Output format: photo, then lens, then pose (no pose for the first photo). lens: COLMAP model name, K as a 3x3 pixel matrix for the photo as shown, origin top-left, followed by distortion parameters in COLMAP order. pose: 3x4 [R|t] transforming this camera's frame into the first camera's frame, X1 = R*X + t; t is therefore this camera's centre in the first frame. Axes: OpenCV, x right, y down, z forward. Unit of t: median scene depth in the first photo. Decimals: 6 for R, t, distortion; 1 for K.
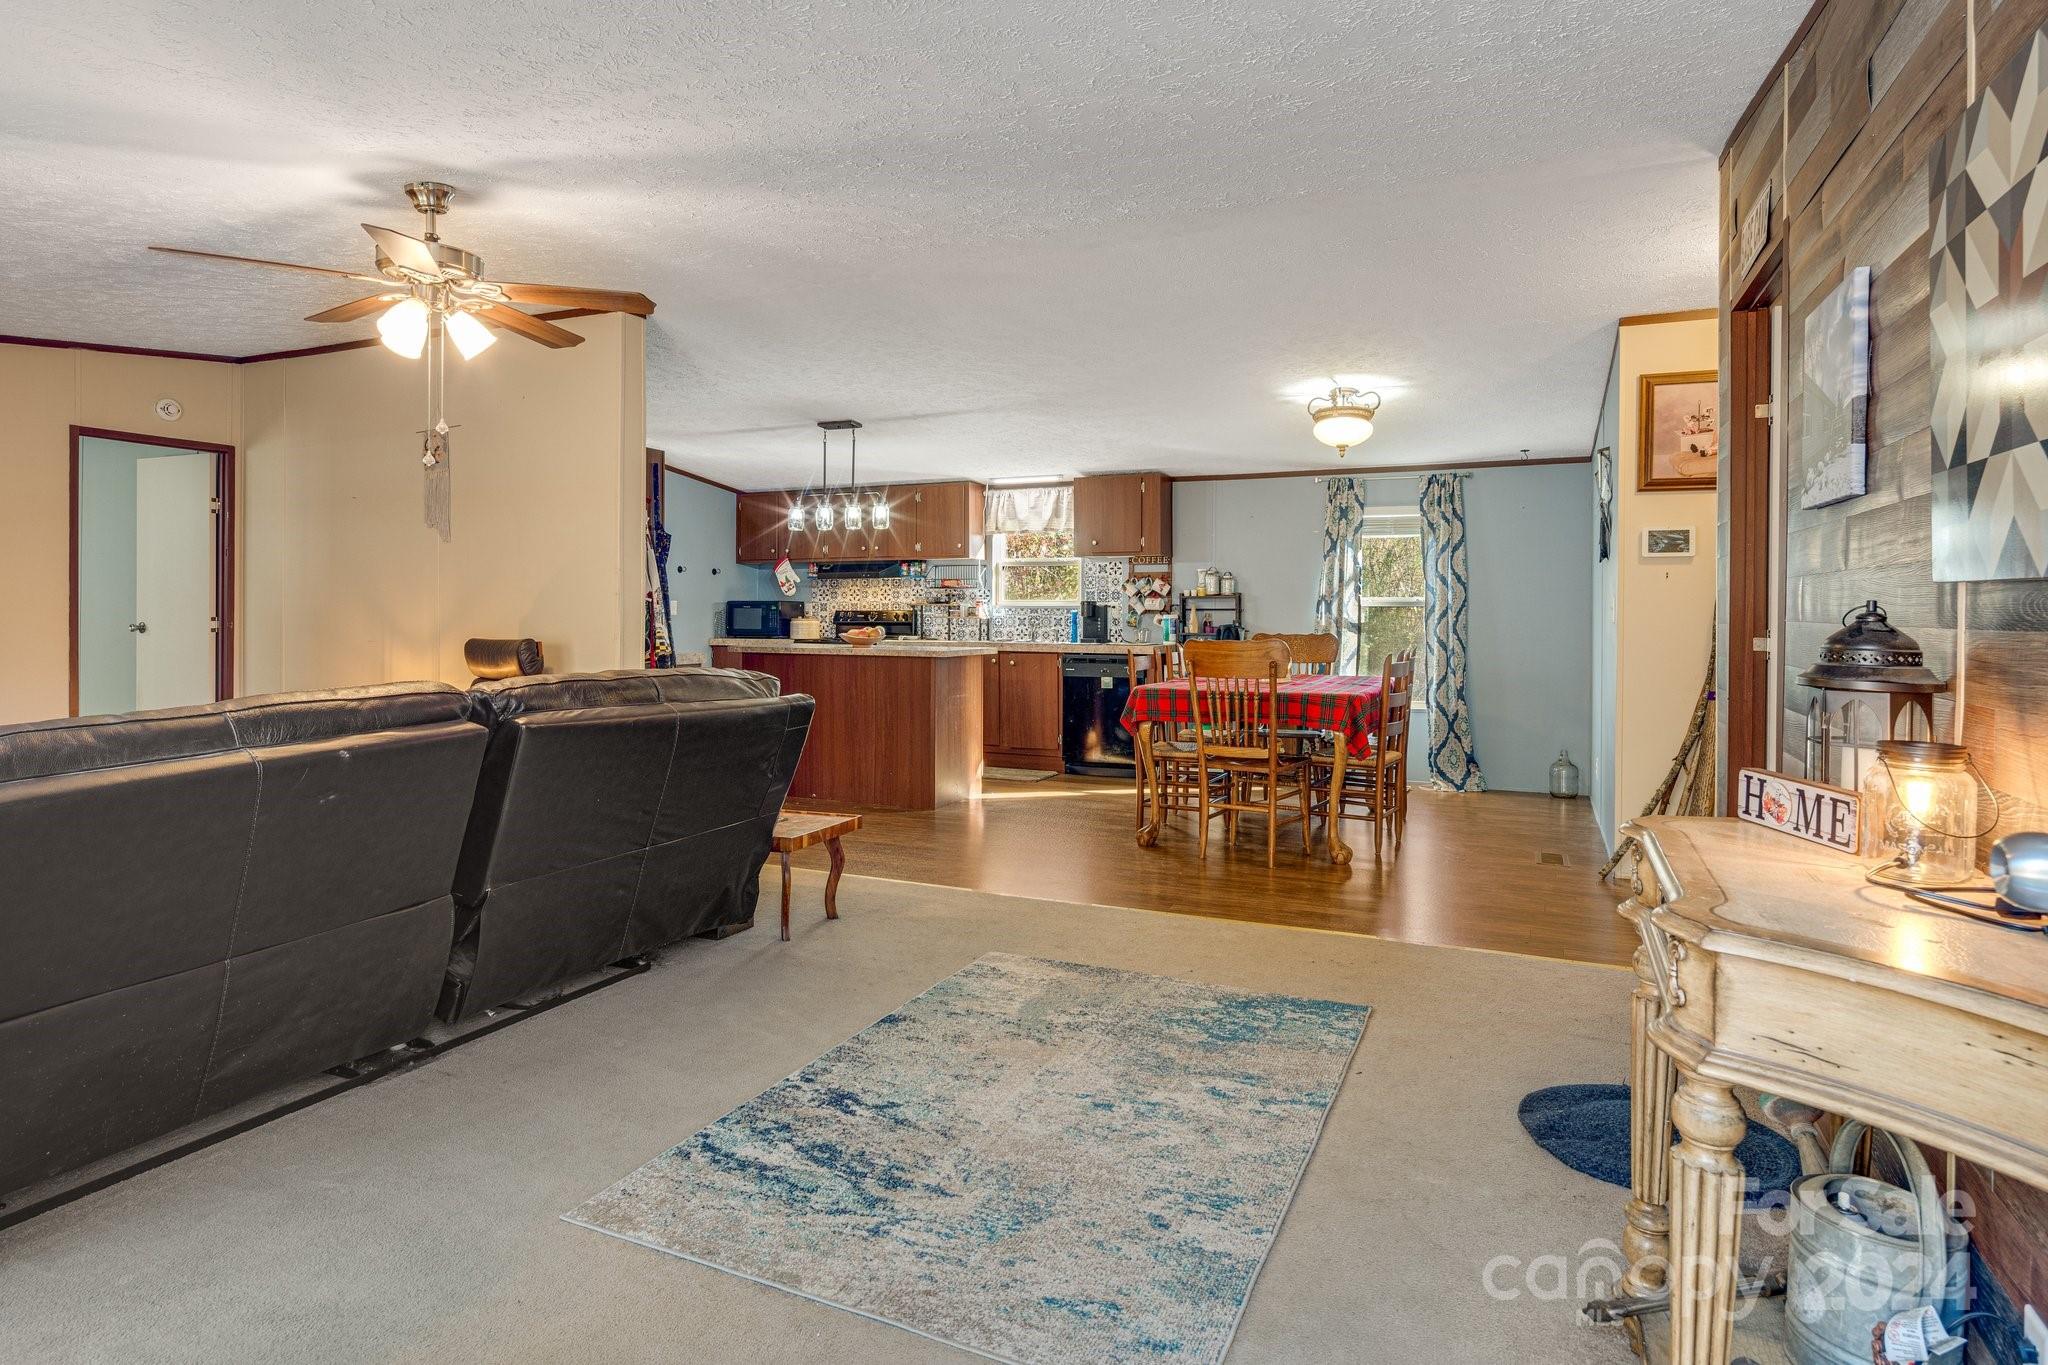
lens RADIAL K [[1053.1, 0, 1050.8], [0, 1053.1, 619.2], [0, 0, 1]] dist [0.000897, -0.005689]
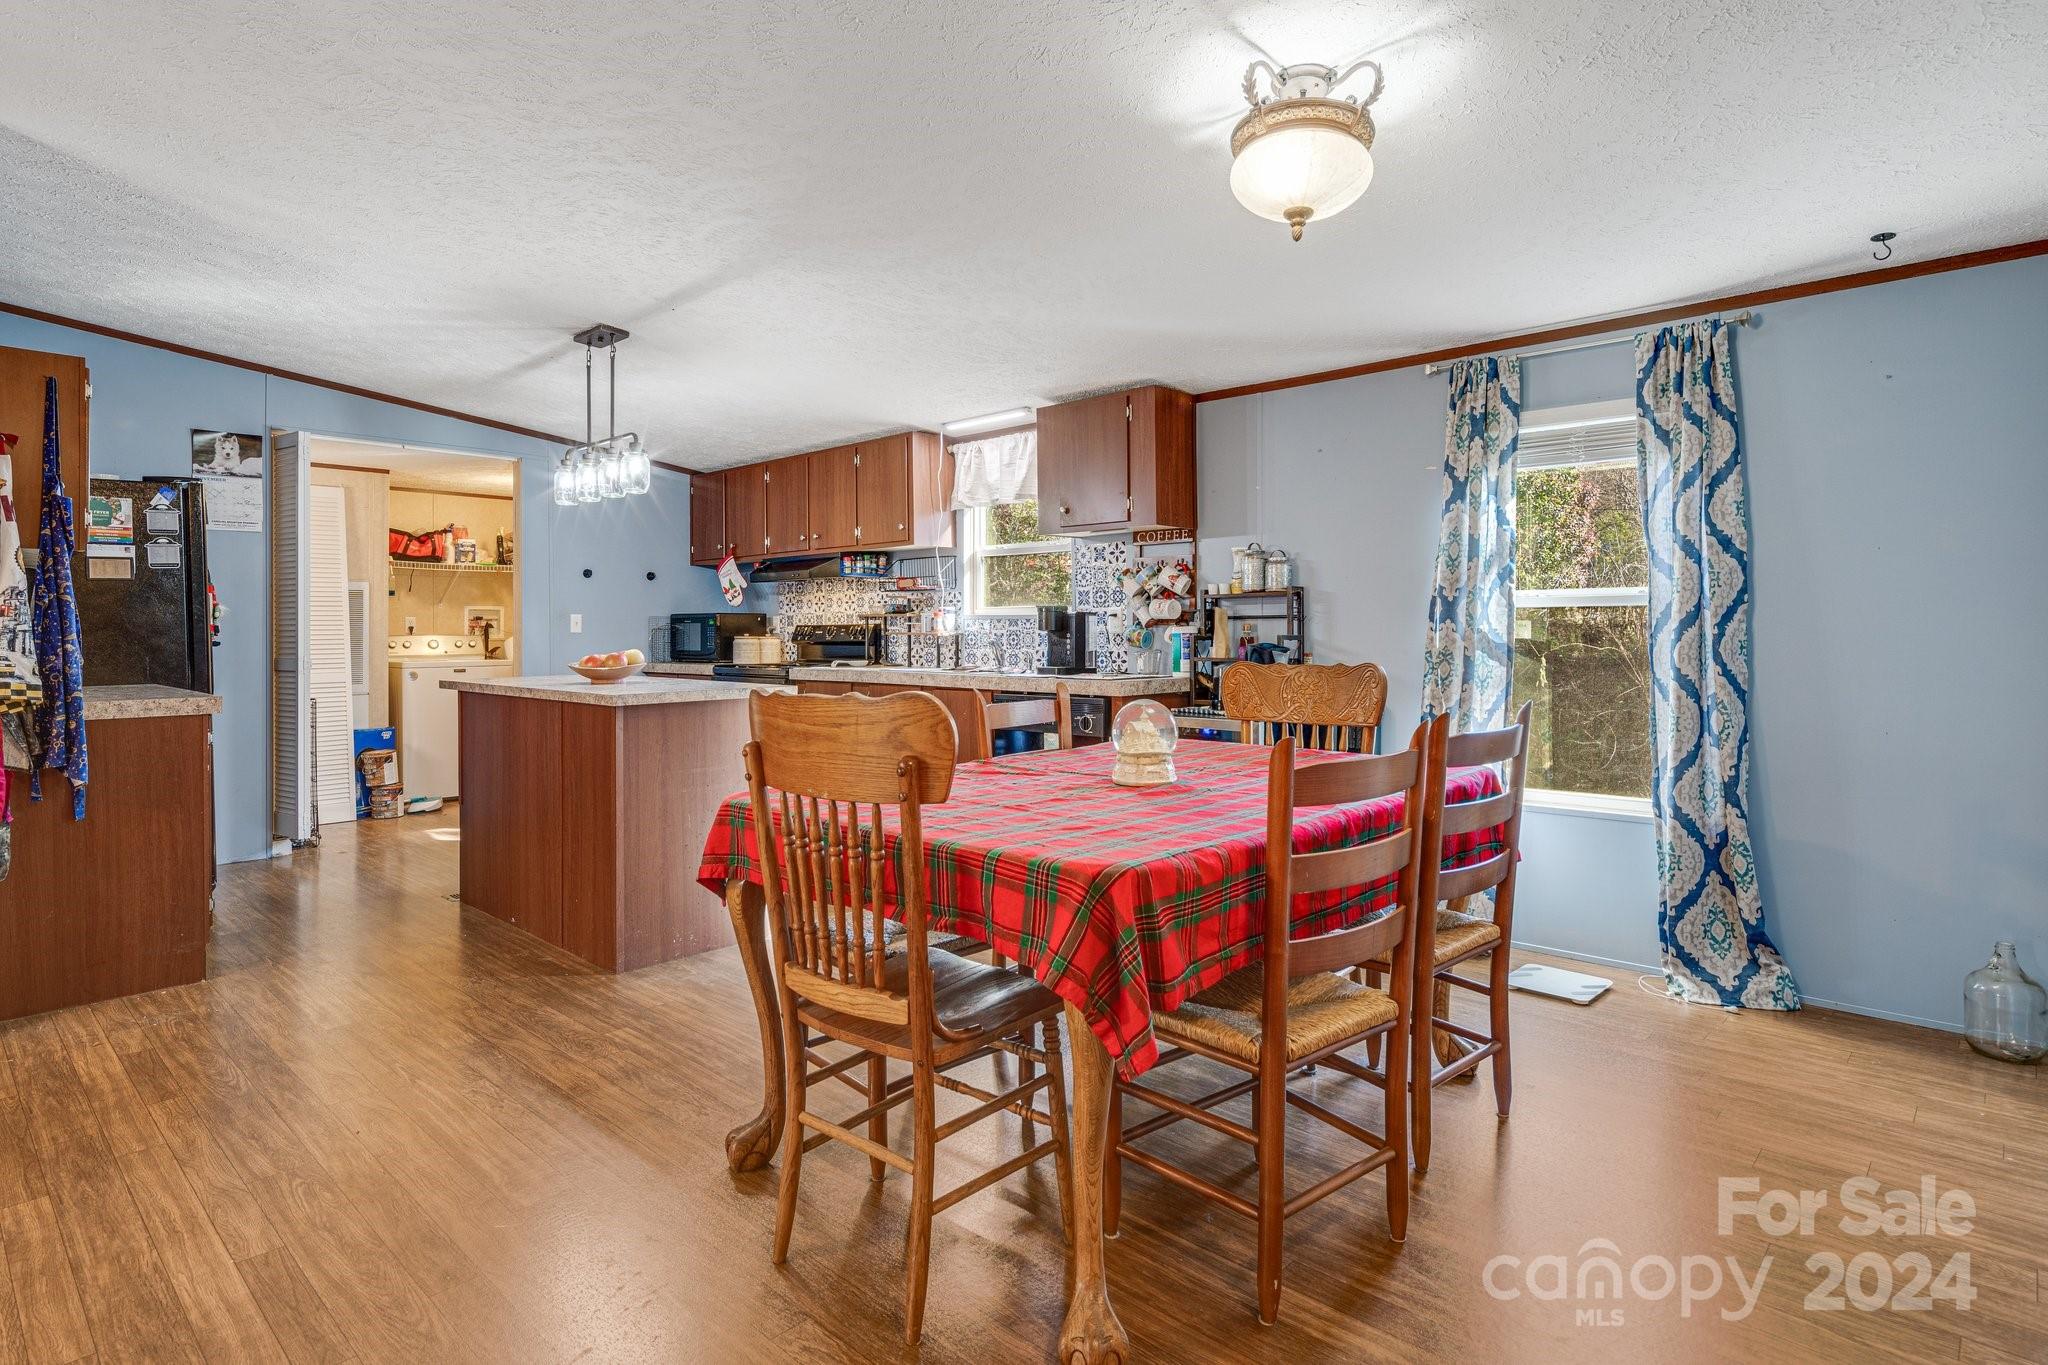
lens RADIAL K [[1053.1, 0, 1037.0], [0, 1053.1, 625.5], [0, 0, 1]] dist [0.000897, -0.005689]
pose [[0.945318, -0.009066, -0.326025, 0.229848], [0.006420, 0.999937, -0.009191, -0.000086], [0.326088, 0.006595, 0.945316, 0.422230]]
